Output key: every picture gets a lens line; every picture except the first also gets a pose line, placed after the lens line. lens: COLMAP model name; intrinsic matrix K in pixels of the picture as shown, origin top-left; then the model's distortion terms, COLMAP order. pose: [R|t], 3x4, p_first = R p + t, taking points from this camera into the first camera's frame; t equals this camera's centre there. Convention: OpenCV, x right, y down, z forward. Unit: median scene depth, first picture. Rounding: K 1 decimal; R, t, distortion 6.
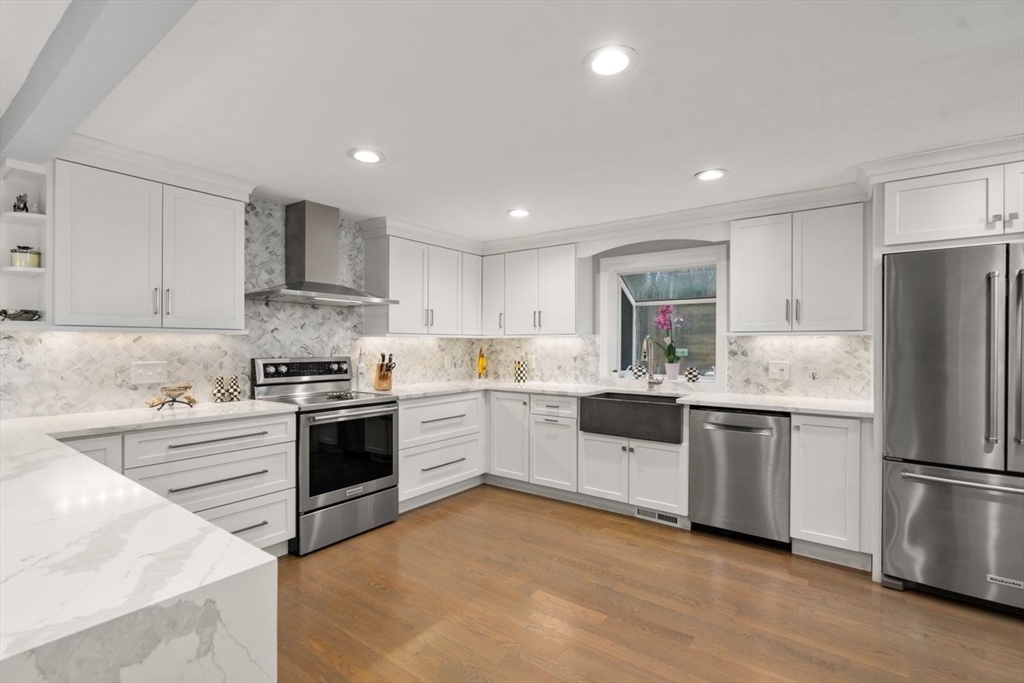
lens RADIAL K [[470.1, 0, 504.6], [0, 470.1, 345.2], [0, 0, 1]] dist [-0.003819, -0.000003]
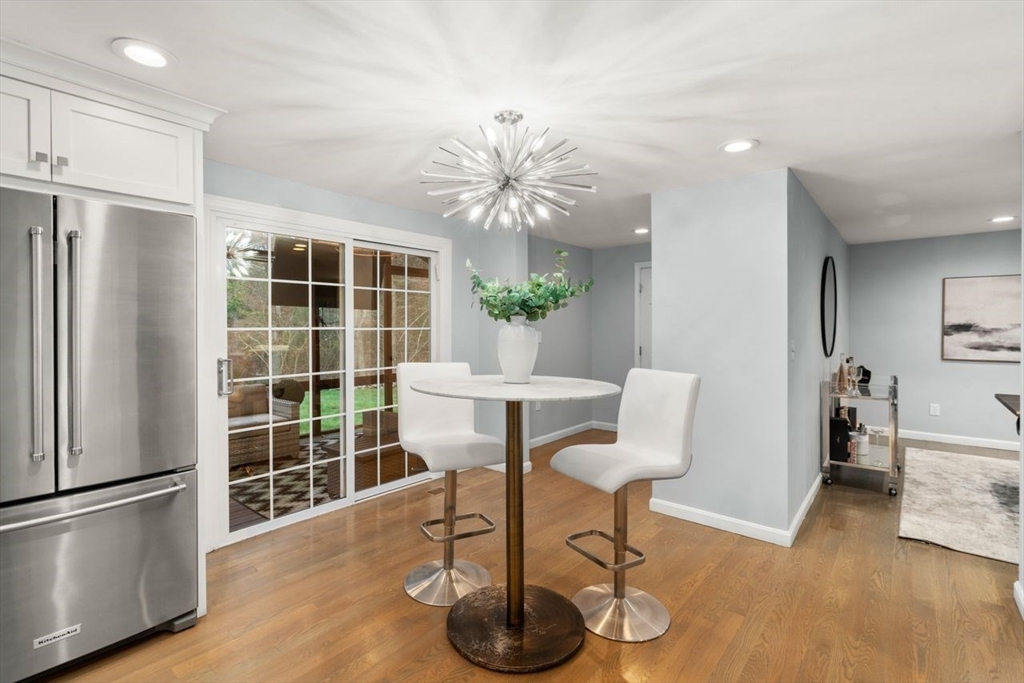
lens RADIAL K [[470.1, 0, 509.5], [0, 470.1, 333.4], [0, 0, 1]] dist [-0.003819, -0.000003]
pose [[0.058243, -0.013136, 0.998216, 0.232940], [0.003556, 0.999910, 0.012951, 0.001283], [-0.998296, 0.002795, 0.058284, 0.142583]]
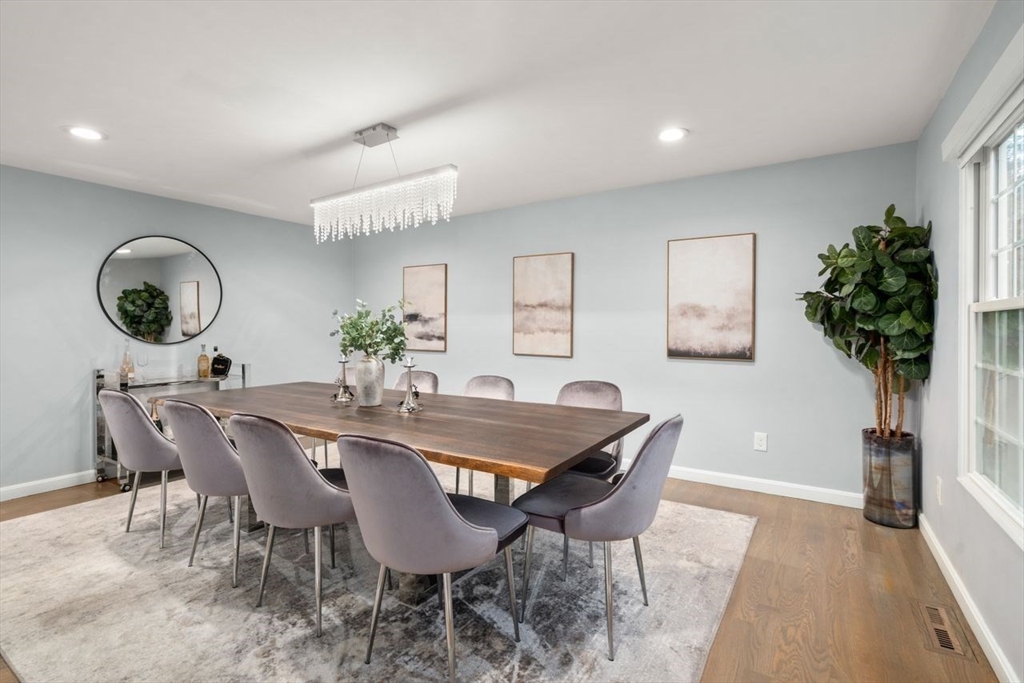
lens RADIAL K [[470.1, 0, 512.9], [0, 470.1, 335.5], [0, 0, 1]] dist [-0.003819, -0.000003]
pose [[-0.075051, -0.011448, 0.997114, 0.302885], [0.002504, 0.999929, 0.011668, 0.049095], [-0.997177, 0.003372, -0.075017, -1.440212]]
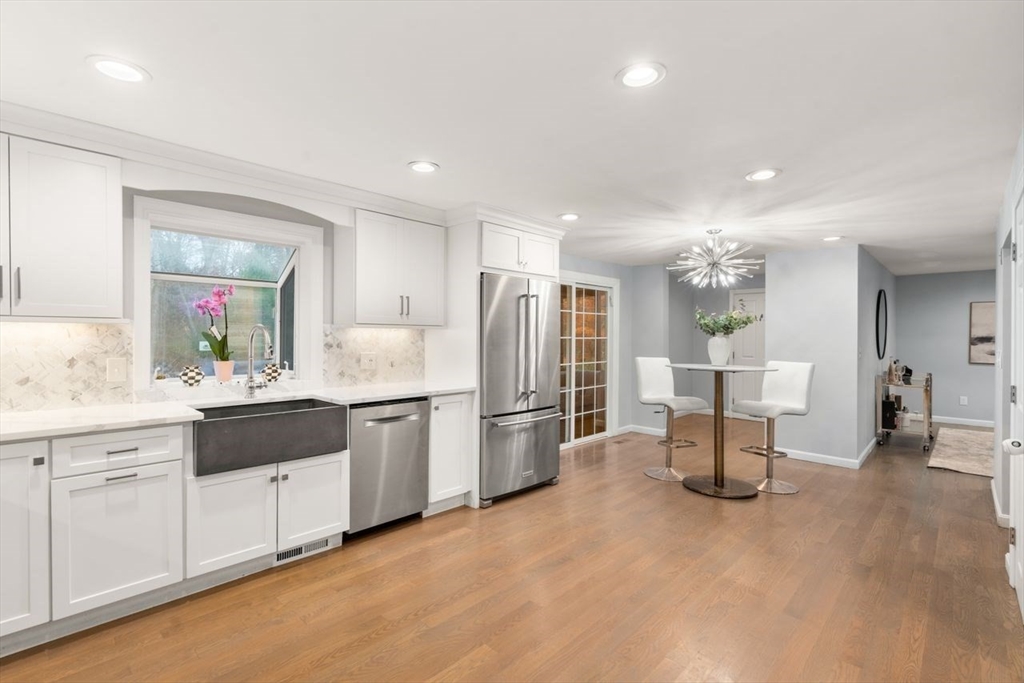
lens RADIAL K [[470.1, 0, 506.9], [0, 470.1, 341.3], [0, 0, 1]] dist [-0.003819, -0.000003]
pose [[0.125008, -0.011287, 0.992092, -0.437038], [-0.001816, 0.999931, 0.011605, -0.003727], [-0.992154, -0.003252, 0.124979, 0.568678]]
